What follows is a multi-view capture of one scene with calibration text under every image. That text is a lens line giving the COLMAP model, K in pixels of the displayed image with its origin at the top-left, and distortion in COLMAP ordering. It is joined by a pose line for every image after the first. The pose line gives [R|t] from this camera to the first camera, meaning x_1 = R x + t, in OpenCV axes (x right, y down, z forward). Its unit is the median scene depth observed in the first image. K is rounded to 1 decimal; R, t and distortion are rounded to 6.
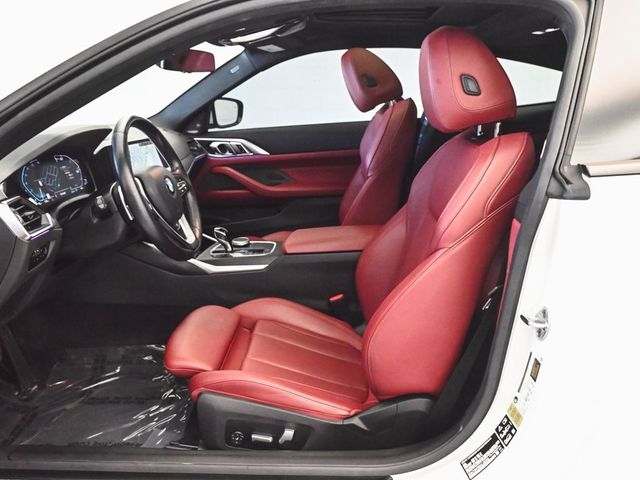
lens RADIAL K [[519.3, 0, 320.0], [0, 519.3, 240.0], [0, 0, 1]] dist [0.003471, 0.000013]
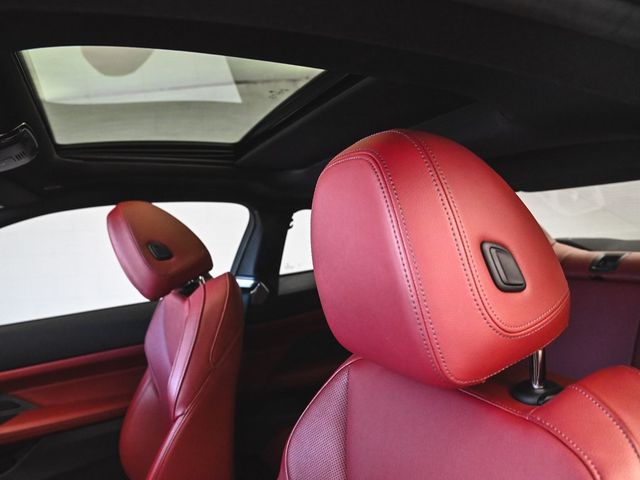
lens RADIAL K [[501.8, 0, 320.0], [0, 501.8, 240.0], [0, 0, 1]] dist [-0.003790, -0.003132]
pose [[0.900385, -0.056317, 0.431434, 0.010318], [0.178170, 0.952360, -0.247518, -0.134337], [-0.396941, 0.299730, 0.867525, 0.395924]]
